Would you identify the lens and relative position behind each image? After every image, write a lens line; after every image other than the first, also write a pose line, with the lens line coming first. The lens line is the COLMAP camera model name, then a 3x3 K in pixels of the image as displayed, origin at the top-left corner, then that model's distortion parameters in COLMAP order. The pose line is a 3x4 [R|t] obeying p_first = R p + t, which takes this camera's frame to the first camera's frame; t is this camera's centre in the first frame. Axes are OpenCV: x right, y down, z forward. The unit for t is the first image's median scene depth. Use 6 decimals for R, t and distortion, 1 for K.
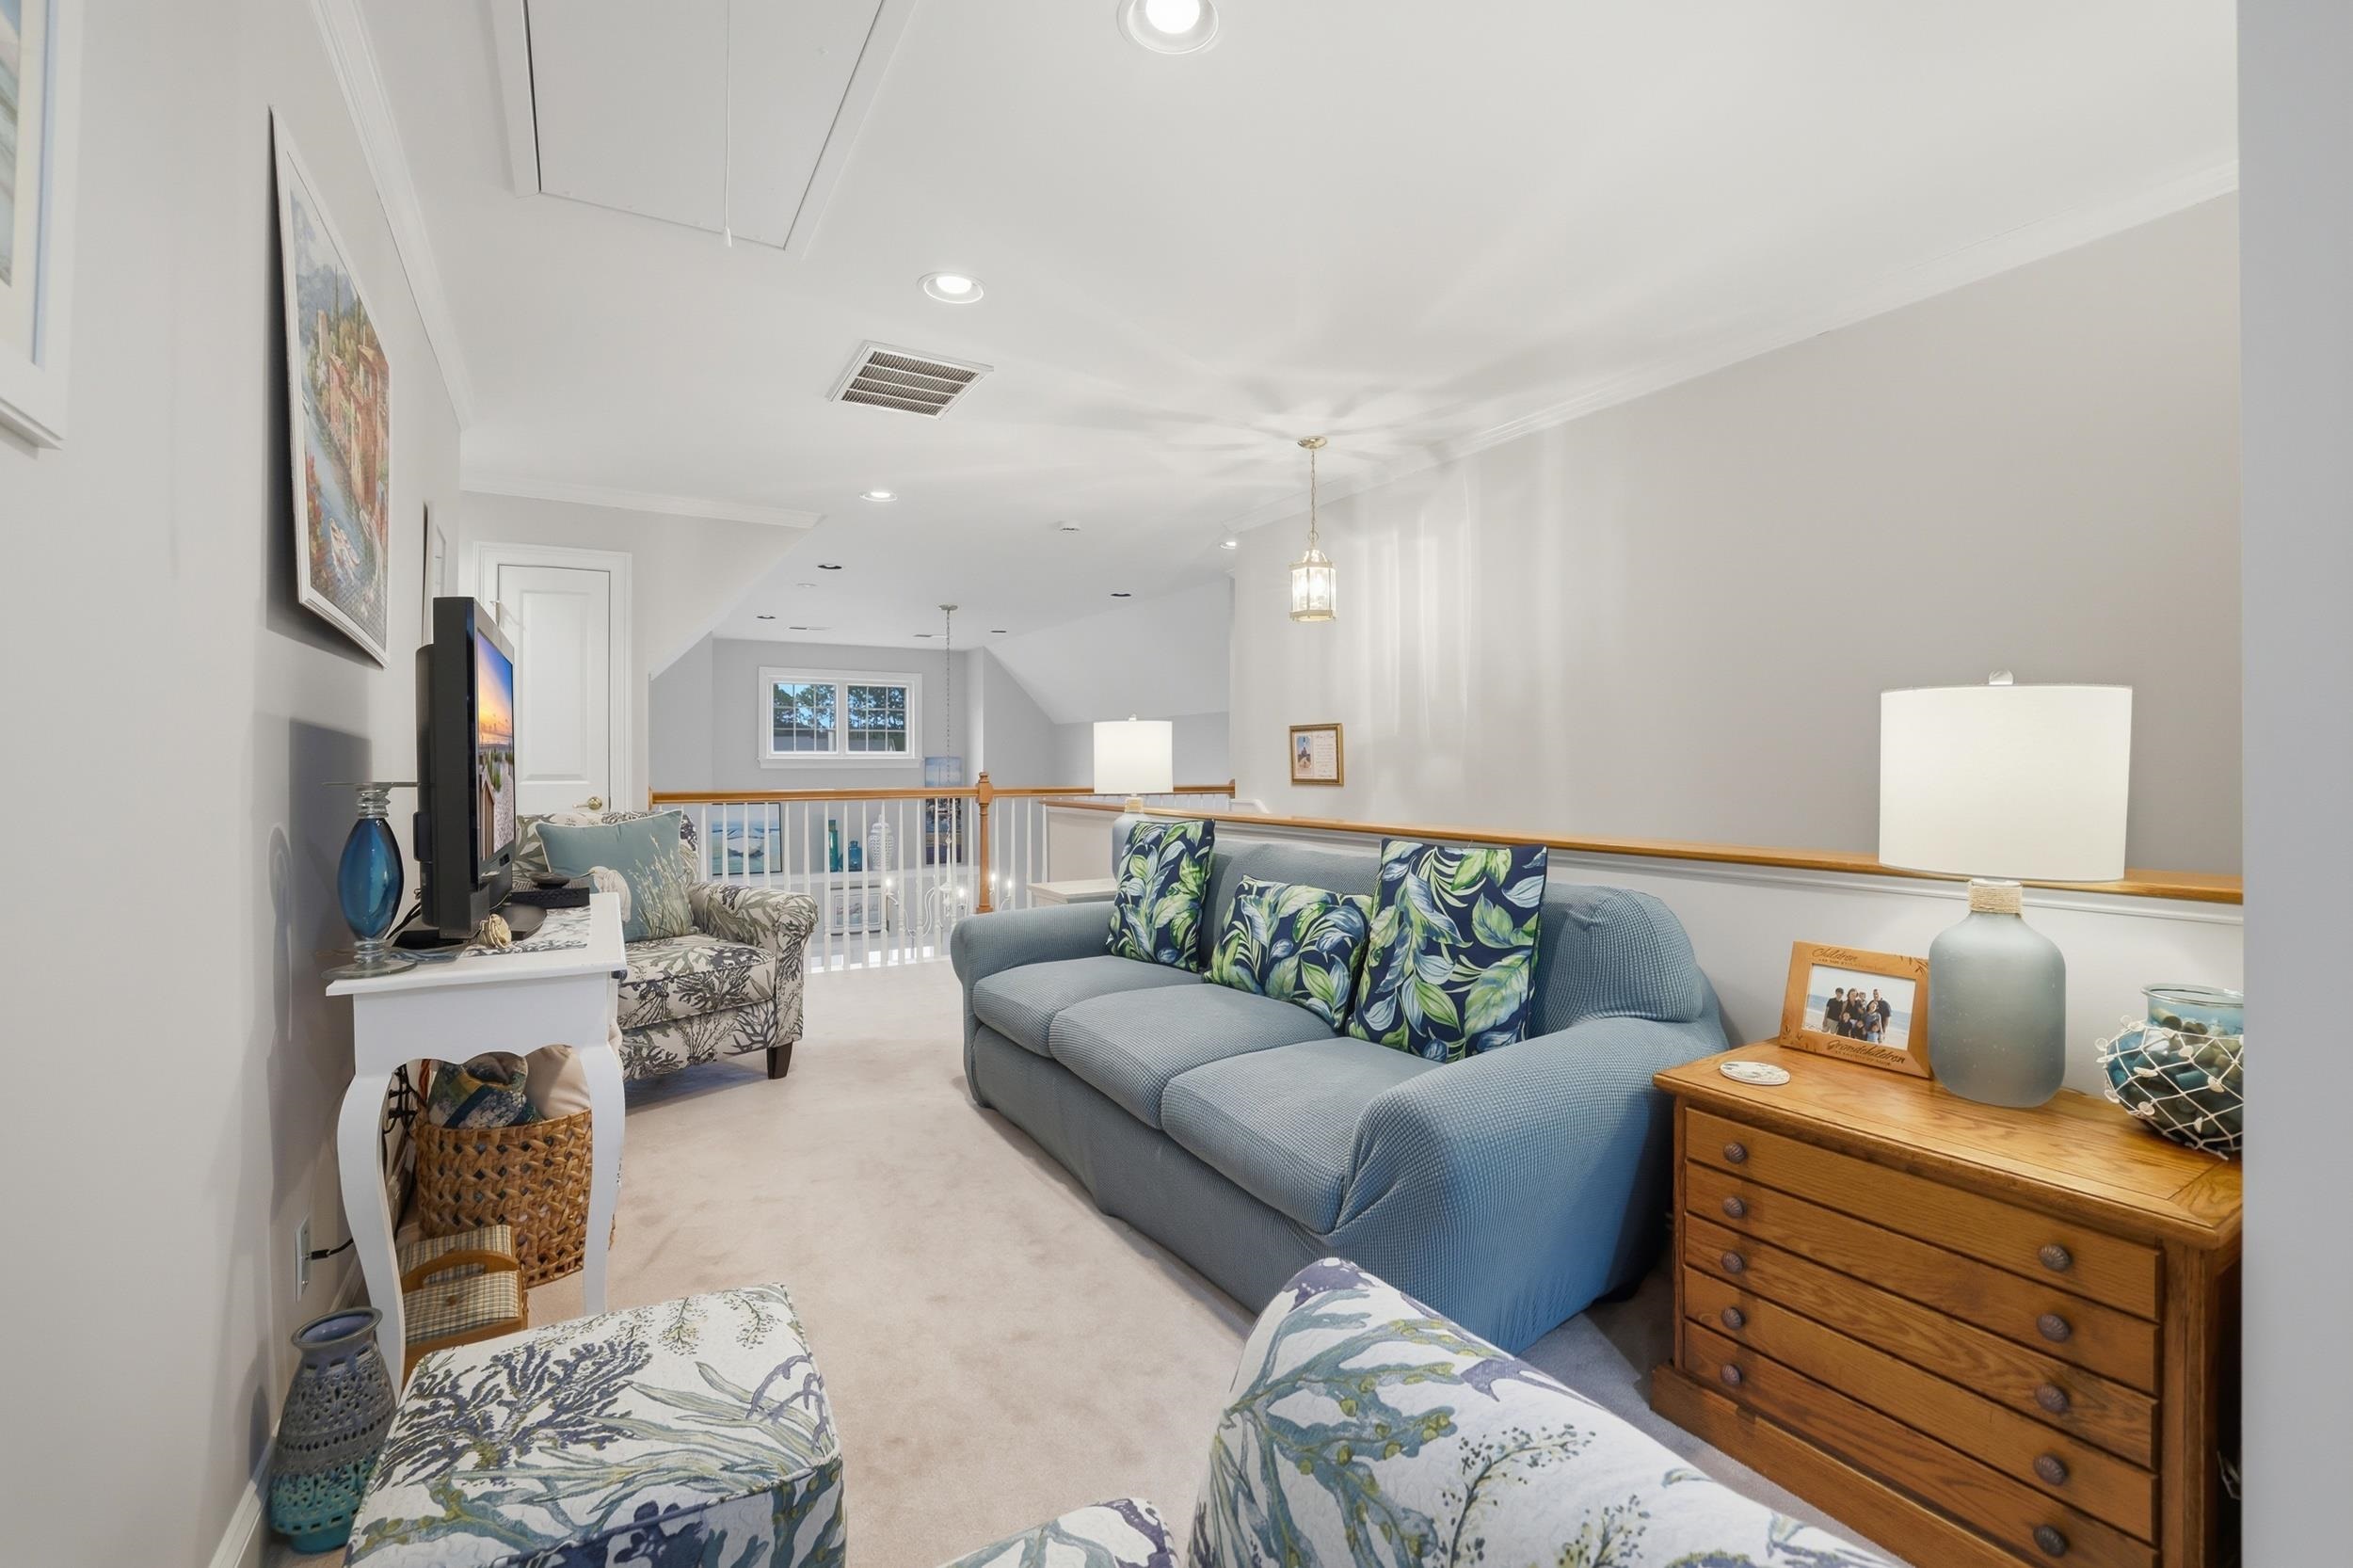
lens RADIAL K [[1038.7, 0, 1187.0], [0, 1038.7, 777.4], [0, 0, 1]] dist [-0.042550, 0.012276]
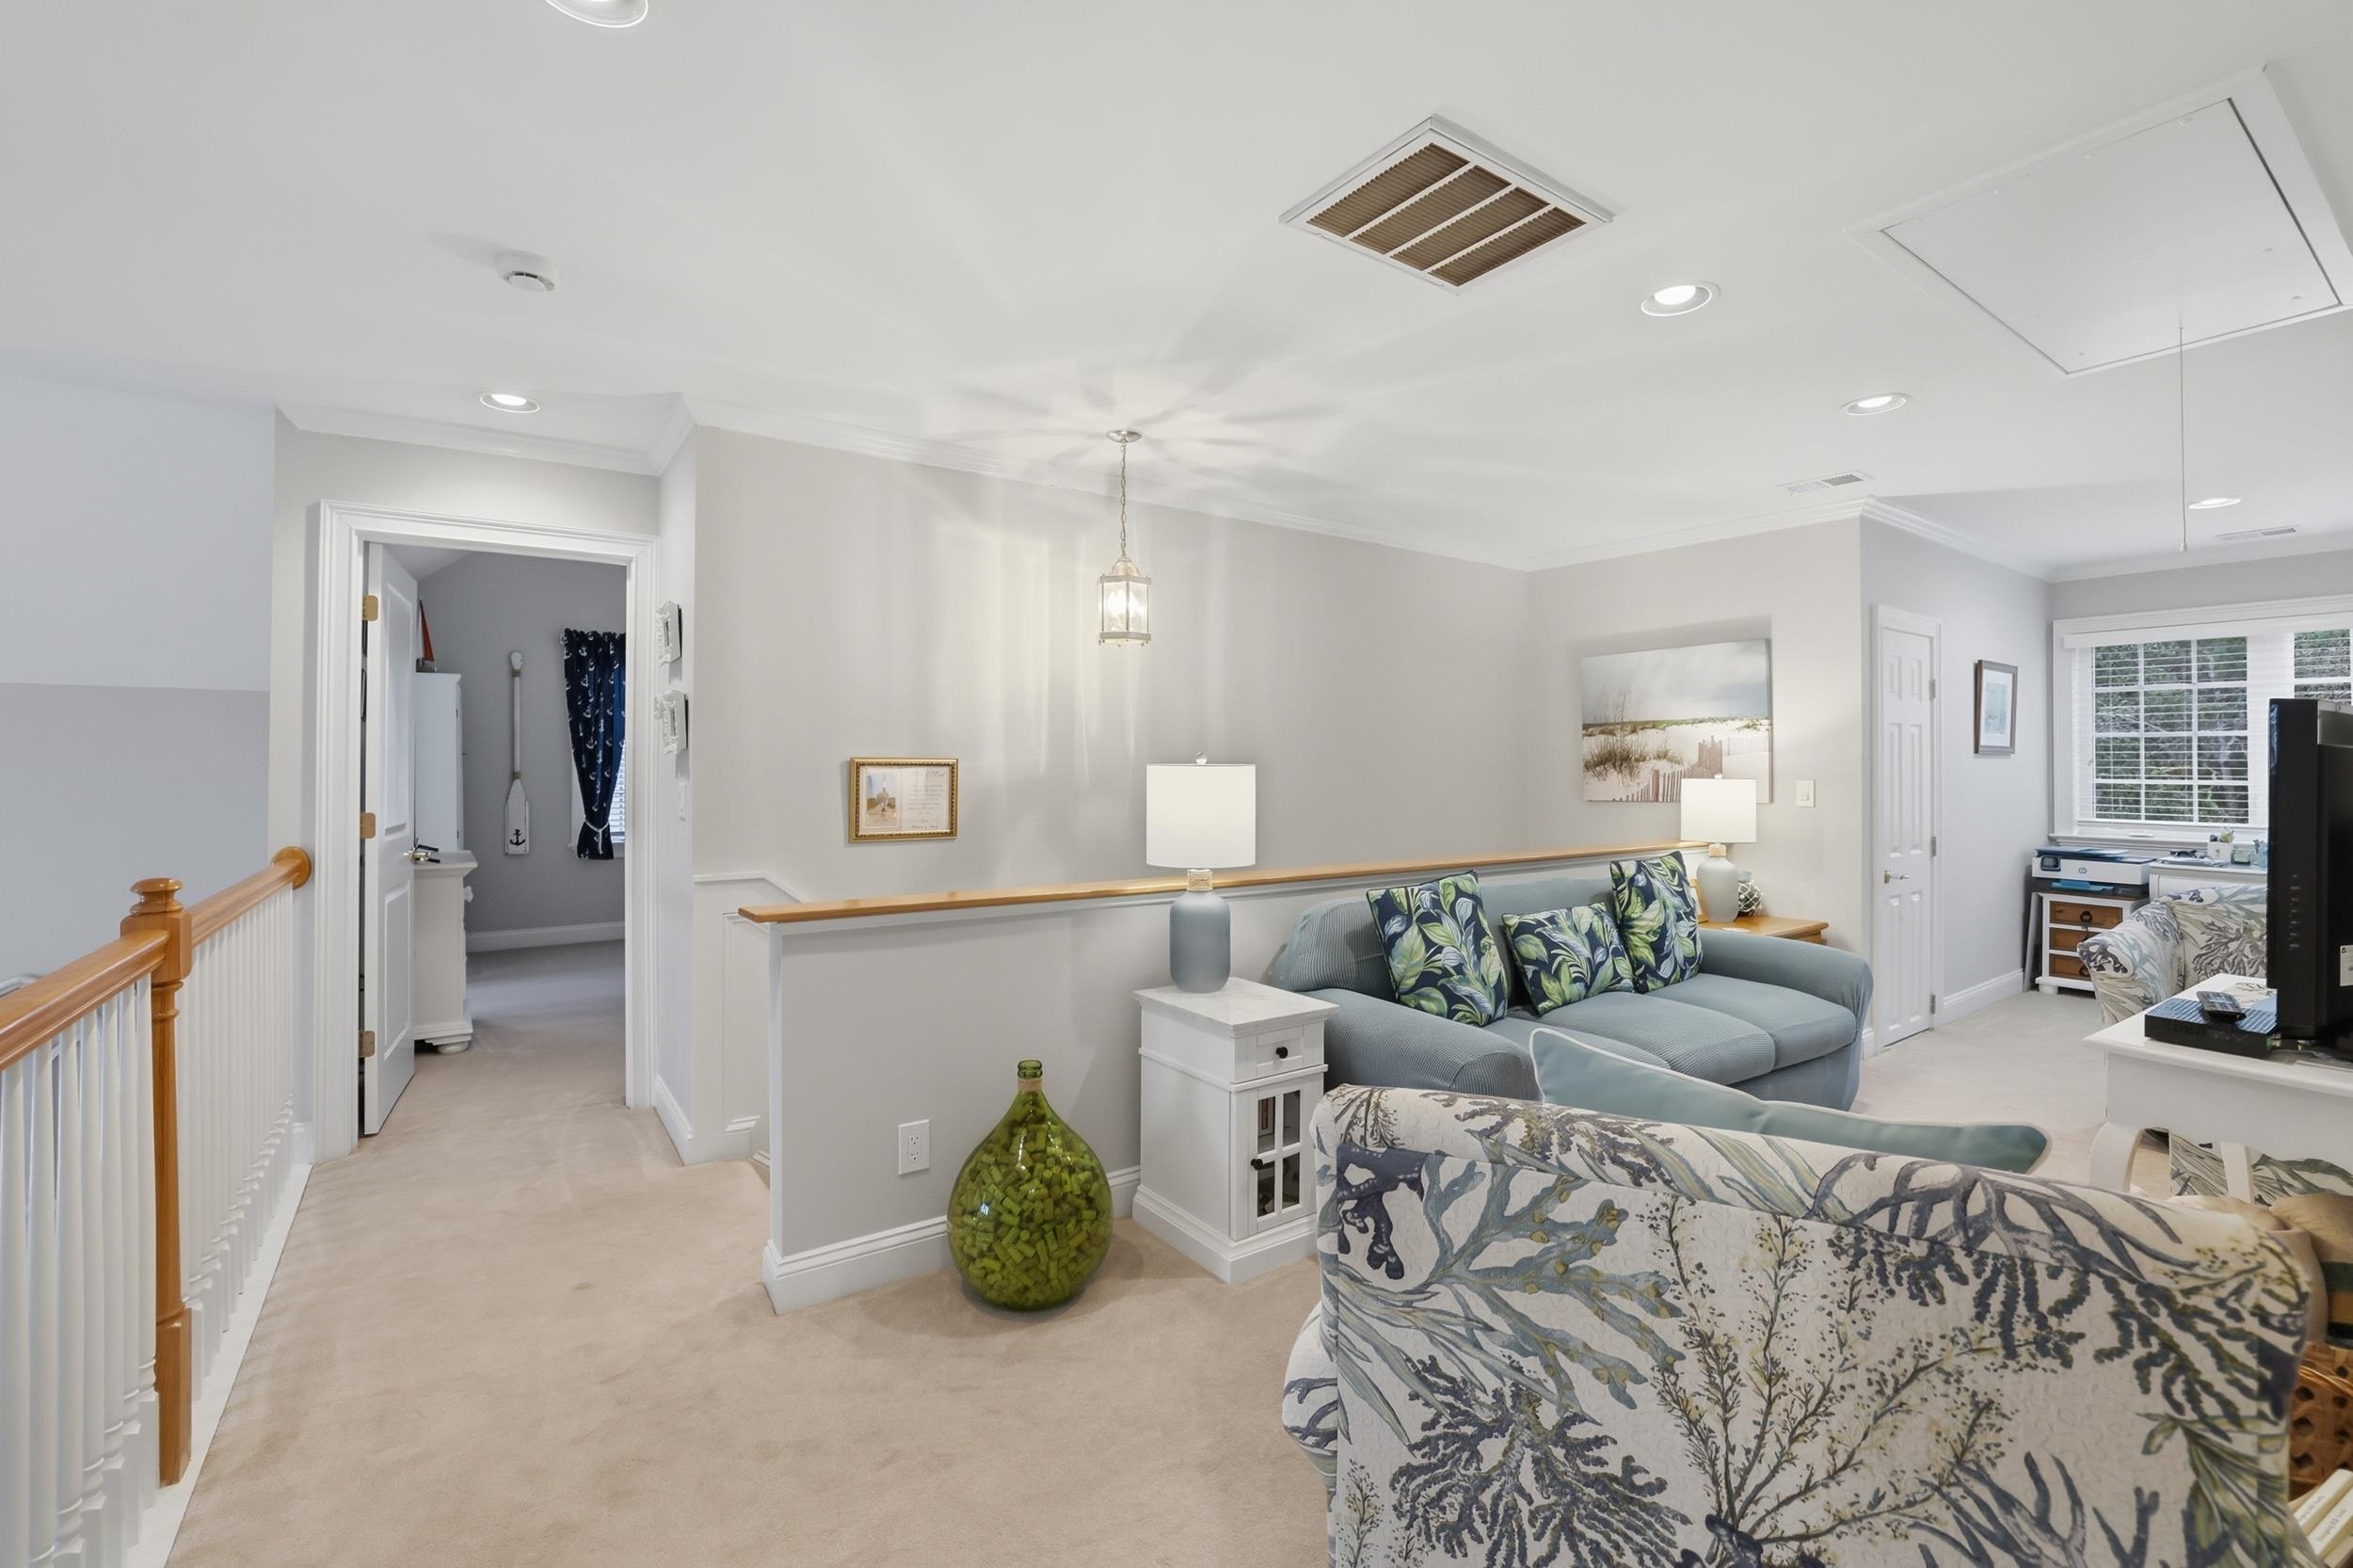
lens RADIAL K [[1038.7, 0, 1154.8], [0, 1038.7, 774.7], [0, 0, 1]] dist [-0.042550, 0.012276]
pose [[-0.076308, -0.006587, 0.997063, -0.781507], [0.011658, 0.999904, 0.007498, -0.053644], [-0.997016, 0.012196, -0.076224, 1.110399]]
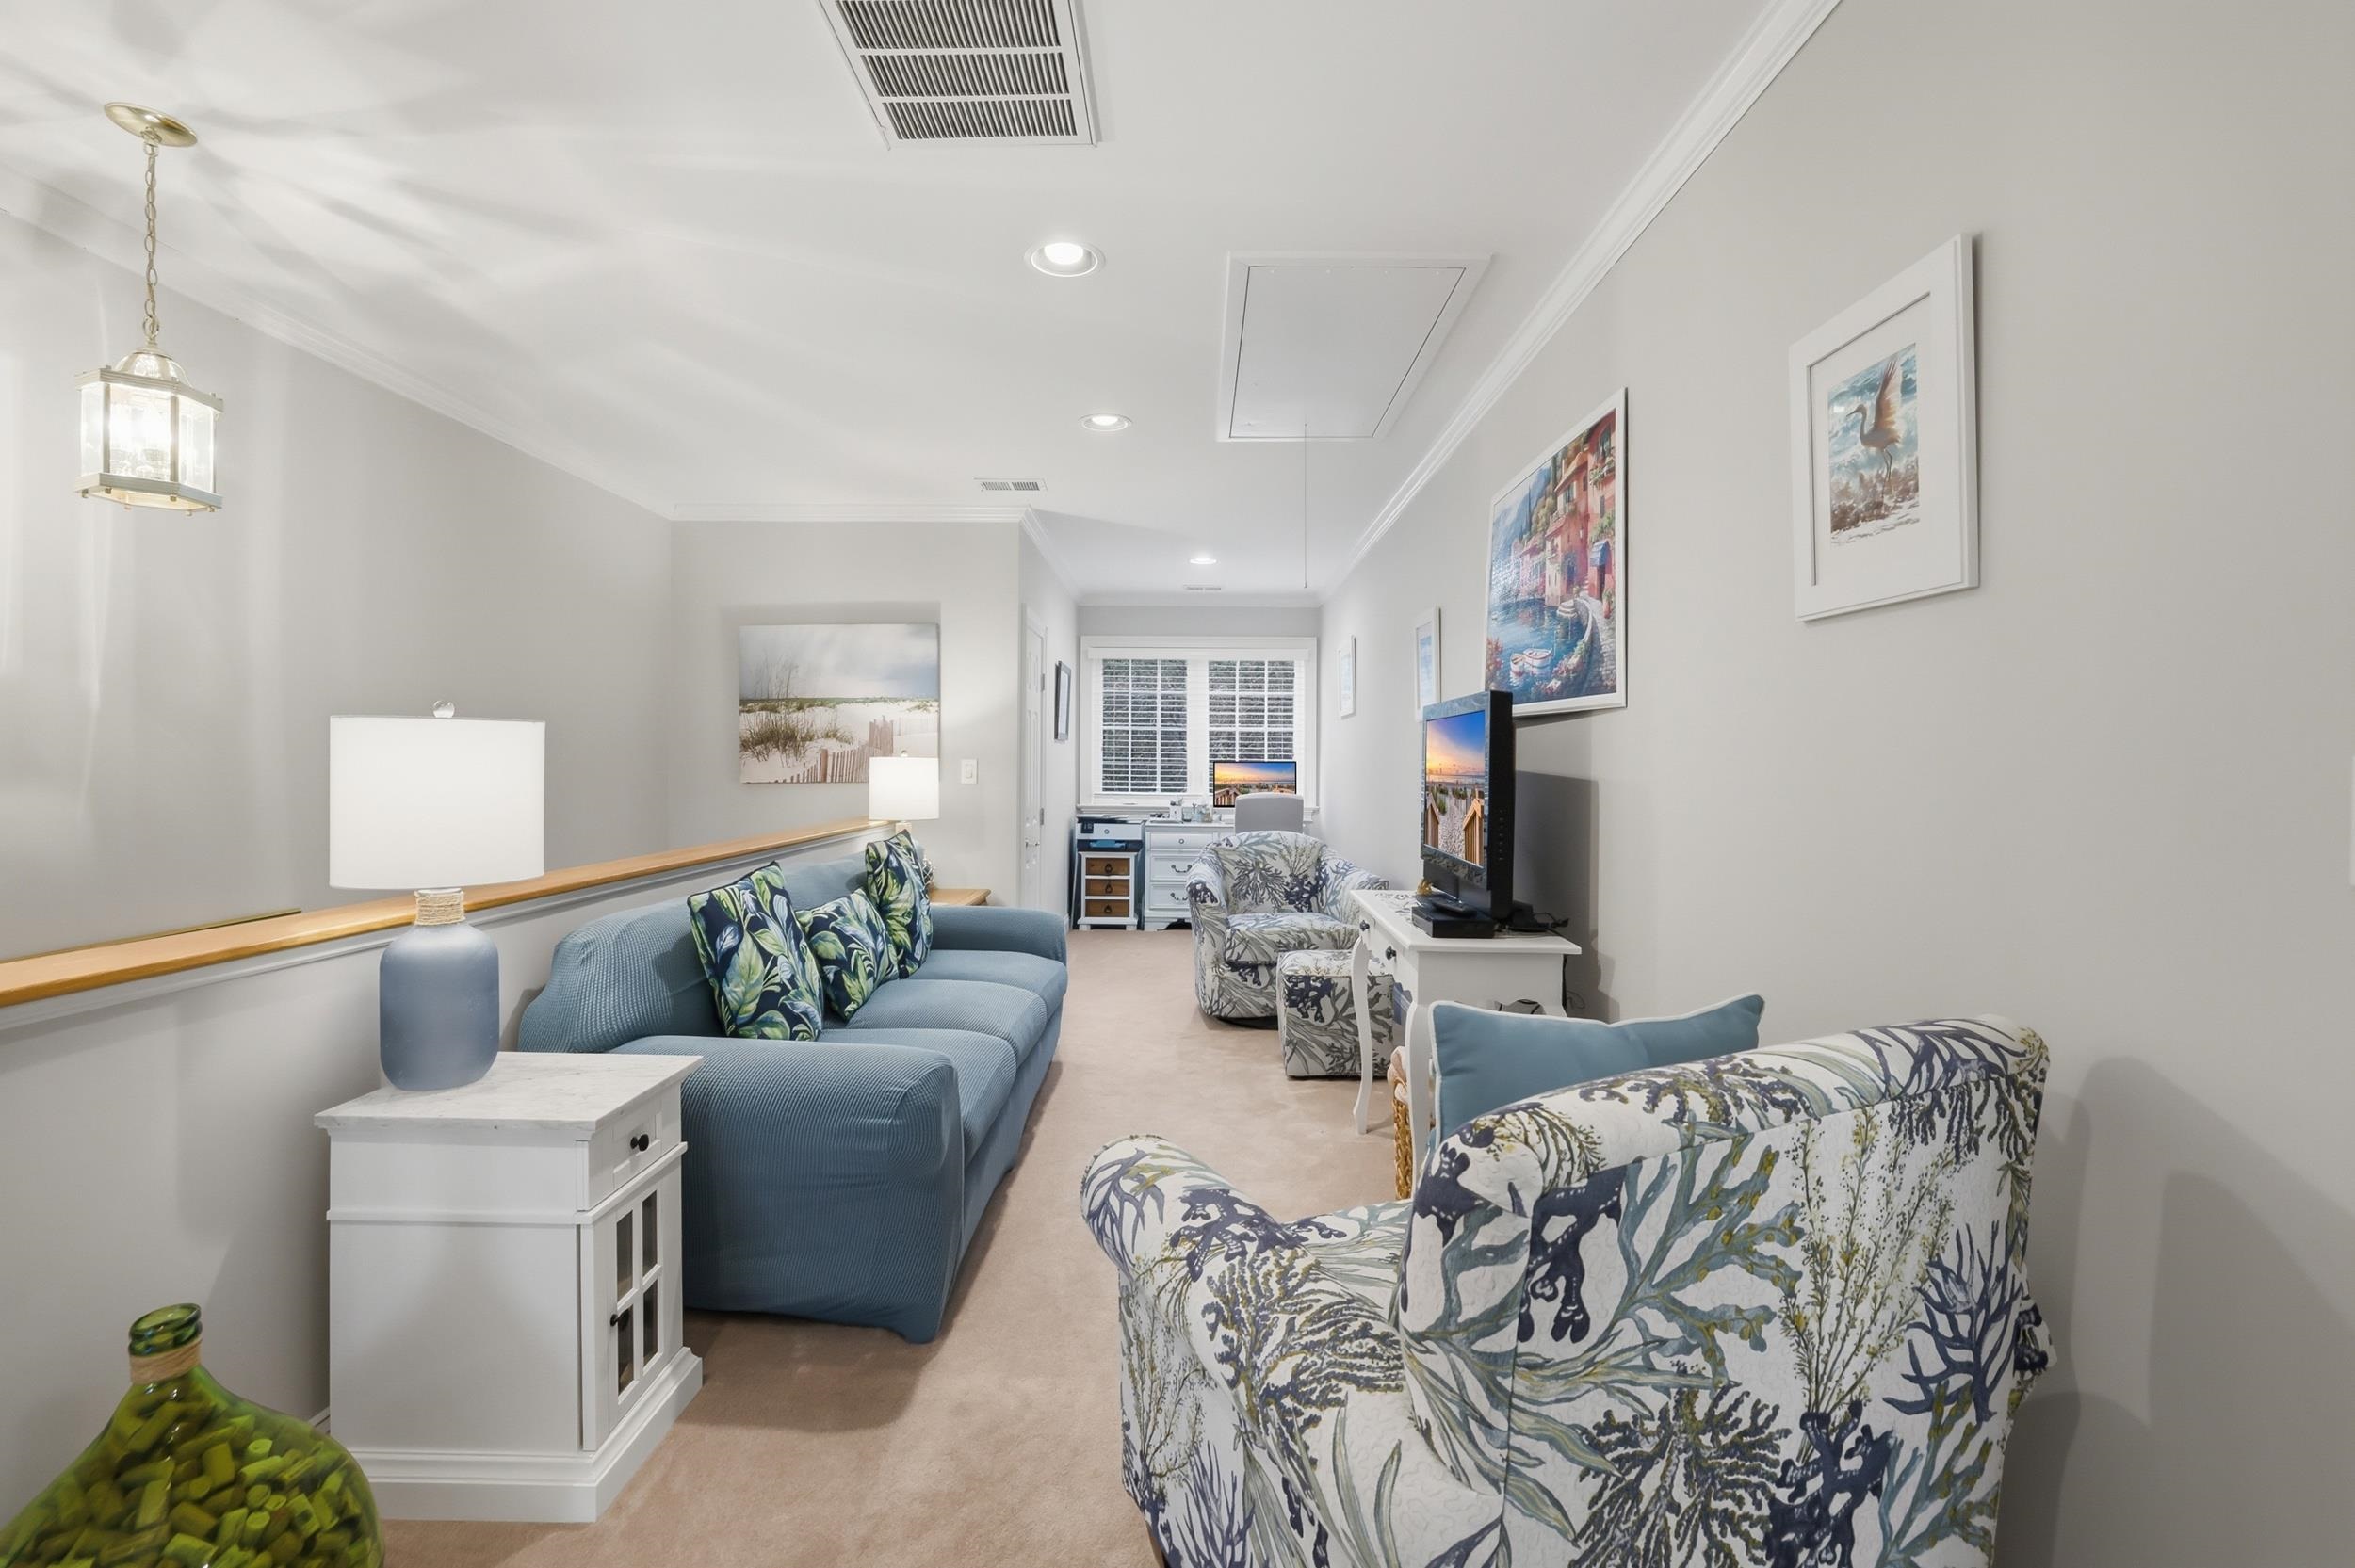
lens RADIAL K [[1039.5, 0, 1208.7], [0, 1039.5, 775.8], [0, 0, 1]] dist [-0.042550, 0.012276]
pose [[-0.869768, -0.011073, 0.493336, -0.561440], [0.000904, 0.999711, 0.024034, -0.040251], [-0.493459, 0.021350, -0.869507, 1.242883]]
